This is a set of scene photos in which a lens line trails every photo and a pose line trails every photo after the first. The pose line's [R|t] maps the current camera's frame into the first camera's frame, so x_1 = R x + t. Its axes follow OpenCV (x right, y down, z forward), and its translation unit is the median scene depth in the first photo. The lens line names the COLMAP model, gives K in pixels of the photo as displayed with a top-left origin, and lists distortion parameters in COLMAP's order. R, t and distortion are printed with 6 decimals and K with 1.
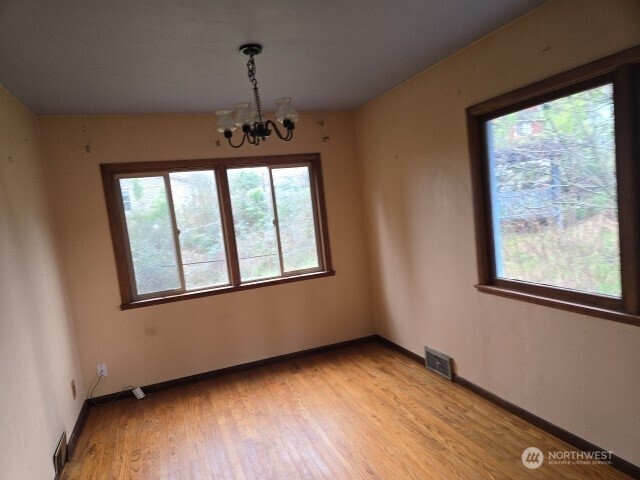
lens RADIAL K [[424.7, 0, 318.2], [0, 424.7, 244.4], [0, 0, 1]] dist [0.063121, -0.067258]
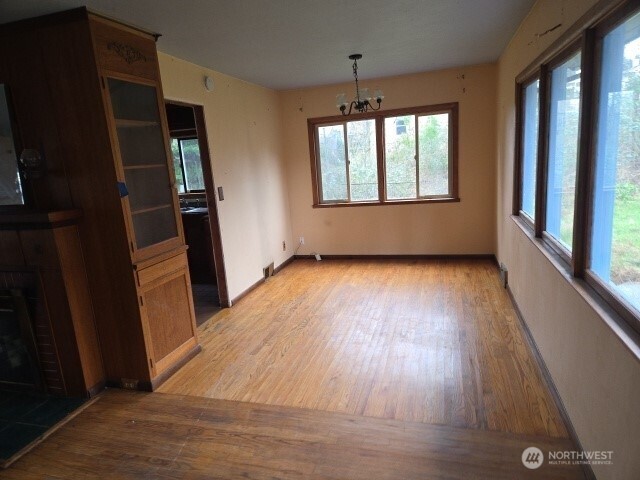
lens RADIAL K [[424.7, 0, 318.2], [0, 424.7, 244.4], [0, 0, 1]] dist [0.063121, -0.067258]
pose [[0.807495, 0.159538, -0.567891, 0.504048], [-0.054890, 0.978876, 0.196948, -0.036497], [0.587316, -0.127862, 0.799194, -0.328234]]
